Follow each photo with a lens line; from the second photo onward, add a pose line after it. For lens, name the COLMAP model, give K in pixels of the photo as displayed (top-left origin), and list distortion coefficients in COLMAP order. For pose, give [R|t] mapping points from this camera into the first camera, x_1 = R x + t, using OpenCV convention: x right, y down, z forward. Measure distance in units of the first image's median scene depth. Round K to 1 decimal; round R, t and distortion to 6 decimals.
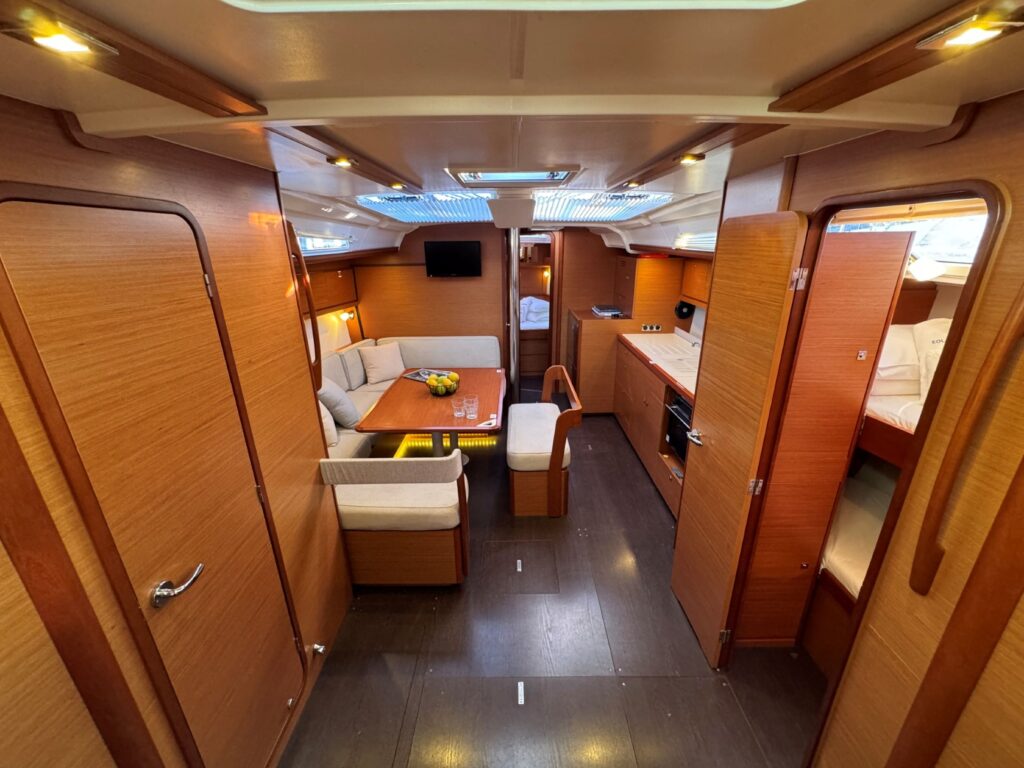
lens RADIAL K [[410.5, 0, 515.3], [0, 410.5, 382.2], [0, 0, 1]] dist [0.001653, 0.000357]
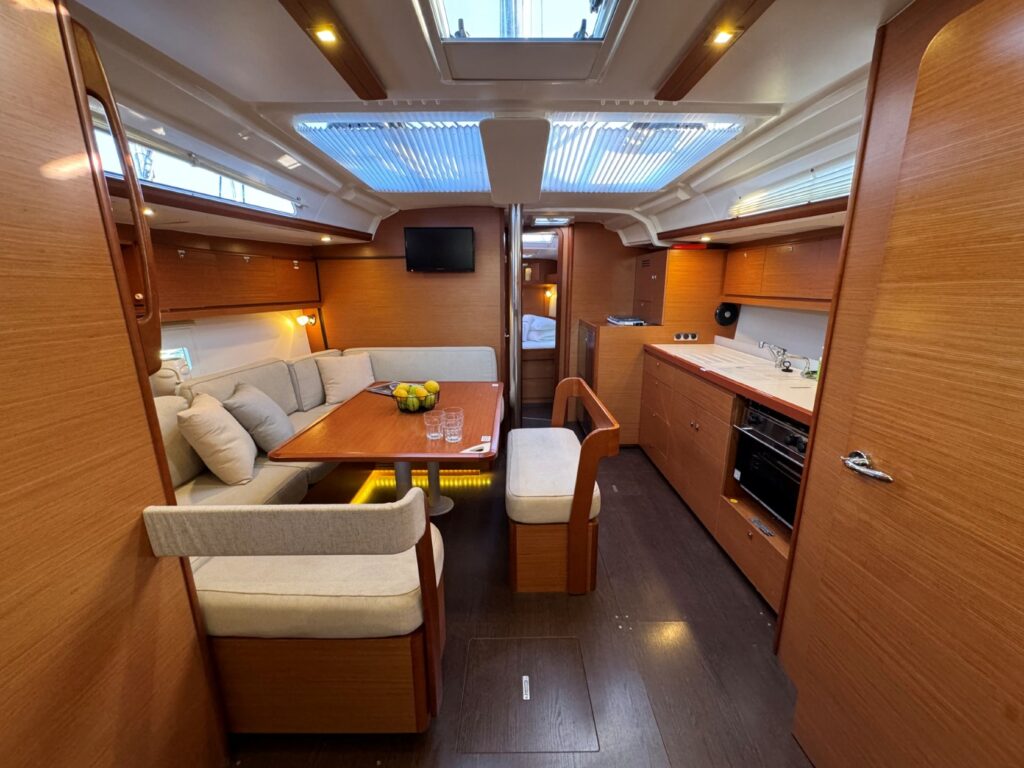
lens RADIAL K [[410.5, 0, 515.3], [0, 410.5, 382.2], [0, 0, 1]] dist [0.001653, 0.000357]
pose [[0.999967, 0.004052, 0.007073, -0.009906], [-0.003329, 0.995031, -0.099509, 0.050322], [-0.007441, 0.099482, 0.995012, 0.288720]]
